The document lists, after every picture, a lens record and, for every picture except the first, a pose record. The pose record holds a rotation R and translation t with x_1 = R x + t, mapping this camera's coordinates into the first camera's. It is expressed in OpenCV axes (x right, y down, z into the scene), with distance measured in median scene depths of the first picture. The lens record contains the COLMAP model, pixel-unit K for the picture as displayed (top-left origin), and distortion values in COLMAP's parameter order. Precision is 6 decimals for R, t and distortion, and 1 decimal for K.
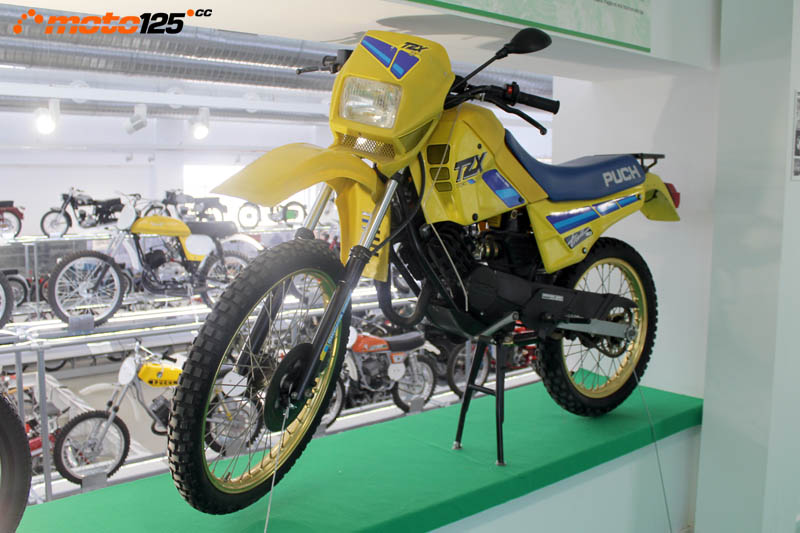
lens RADIAL K [[729.4, 0, 402.4], [0, 729.4, 262.7], [0, 0, 1]] dist [-0.074508, 0.000000]
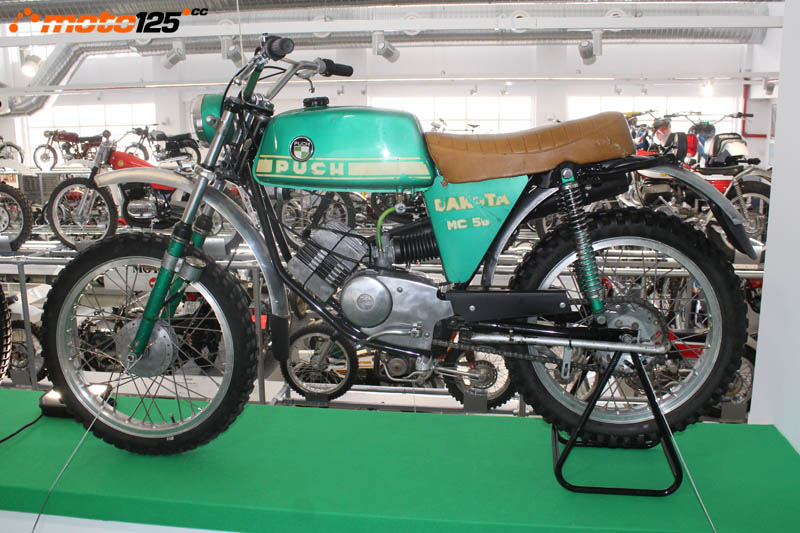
lens RADIAL K [[729.4, 0, 395.9], [0, 729.4, 264.3], [0, 0, 1]] dist [-0.074508, 0.000000]
pose [[0.683076, 0.128515, -0.718951, 0.450180], [-0.059615, 0.990923, 0.120490, -0.034682], [0.727910, -0.039444, 0.684537, 0.376448]]
